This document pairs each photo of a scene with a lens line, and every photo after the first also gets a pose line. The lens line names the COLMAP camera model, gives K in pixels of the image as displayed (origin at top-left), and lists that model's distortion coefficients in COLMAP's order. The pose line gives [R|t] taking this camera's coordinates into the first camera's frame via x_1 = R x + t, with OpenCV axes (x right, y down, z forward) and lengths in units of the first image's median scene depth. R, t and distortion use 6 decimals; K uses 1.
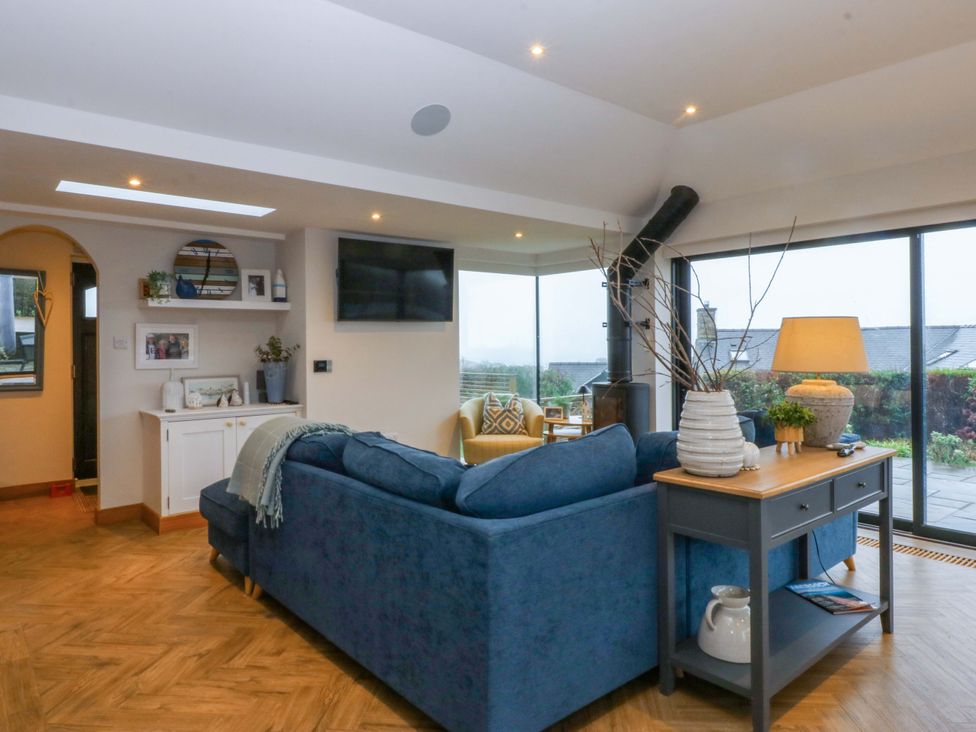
lens RADIAL K [[645.5, 0, 468.4], [0, 645.5, 345.6], [0, 0, 1]] dist [-0.000172, -0.000411]
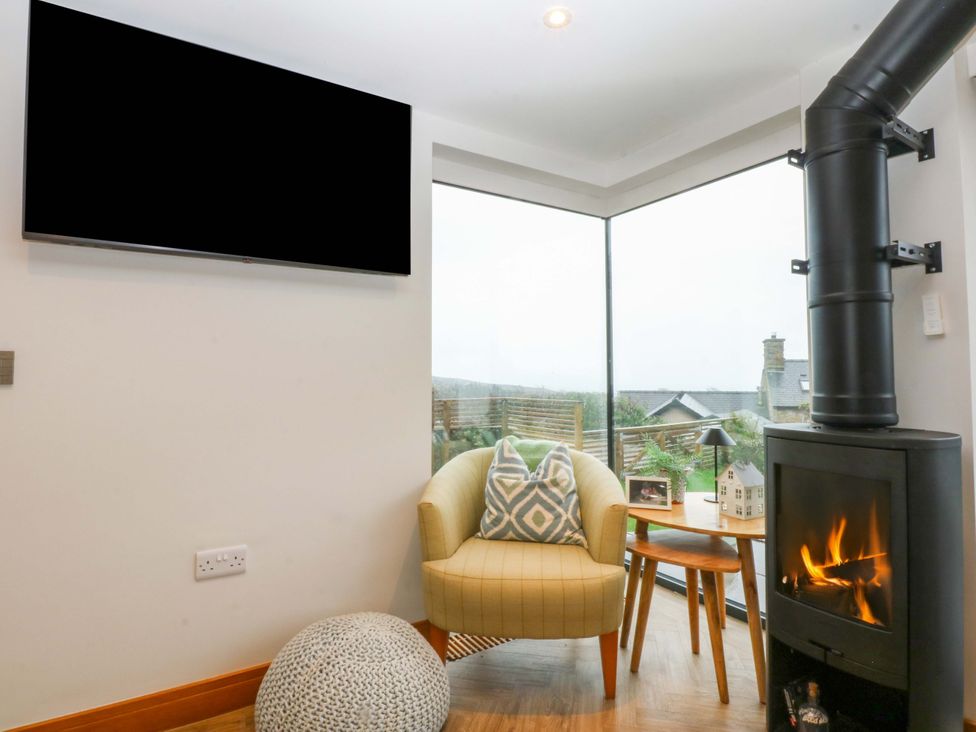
lens RADIAL K [[513.5, 0, 481.2], [0, 513.5, 357.7], [0, 0, 1]] dist [-0.007273, -0.004730]
pose [[0.991235, -0.000141, -0.132109, 0.077648], [-0.005016, 0.999238, -0.038708, 0.033832], [0.132014, 0.039031, 0.990479, 0.747695]]
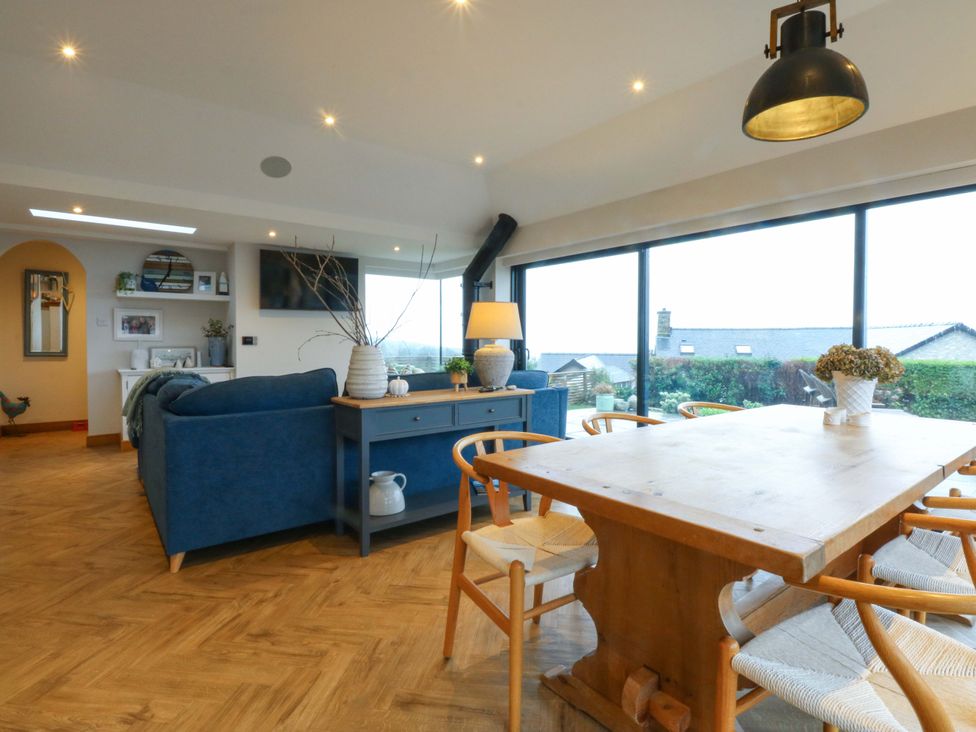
lens RADIAL K [[513.5, 0, 489.4], [0, 513.5, 358.3], [0, 0, 1]] dist [-0.007273, -0.004730]
pose [[0.999503, 0.013116, -0.028669, 0.328730], [-0.012156, 0.999368, 0.033415, 0.026414], [0.029090, -0.033050, 0.999030, -0.107911]]
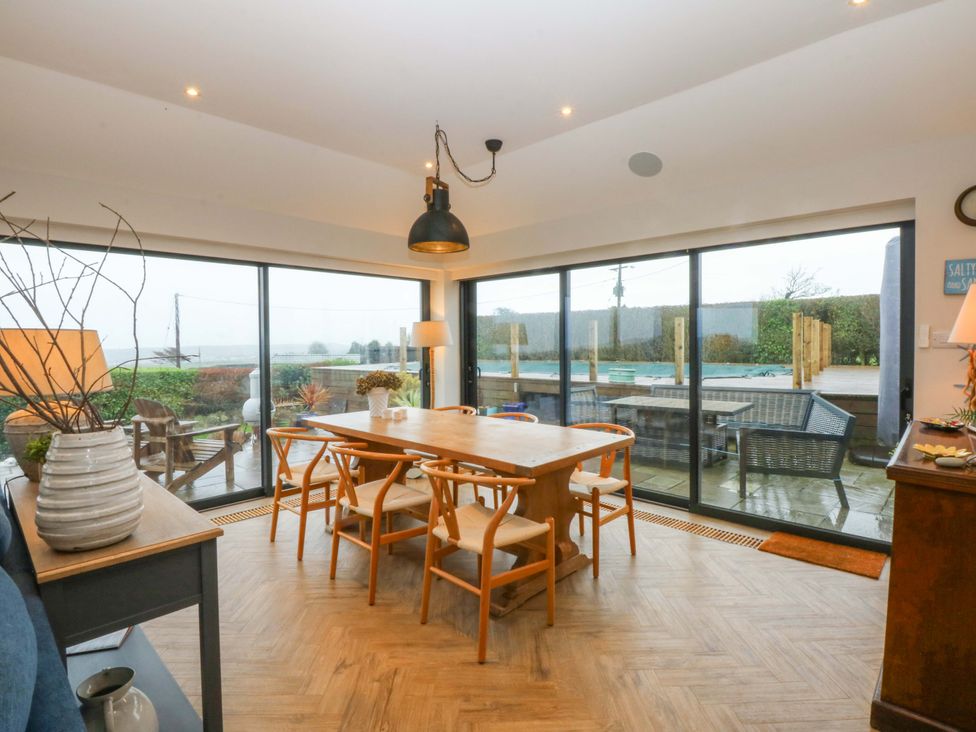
lens RADIAL K [[503.4, 0, 494.7], [0, 503.4, 353.3], [0, 0, 1]] dist [0.001221, -0.001491]
pose [[-0.135402, -0.013288, 0.990702, -0.117937], [0.009758, 0.999844, 0.014744, -0.010039], [-0.990743, 0.011664, -0.135251, 0.288707]]
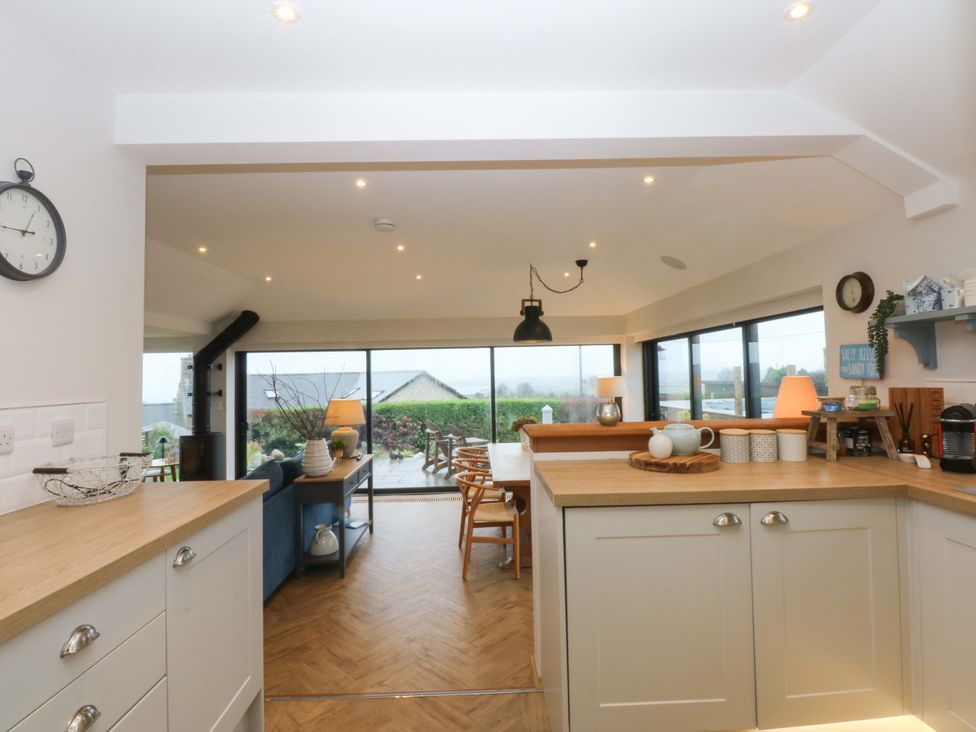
lens RADIAL K [[513.5, 0, 506.0], [0, 513.5, 354.7], [0, 0, 1]] dist [-0.007273, -0.004730]
pose [[0.591070, 0.027692, 0.806144, -0.329111], [0.014201, 0.998898, -0.044726, -0.064781], [-0.806495, 0.037885, 0.590026, -0.294391]]
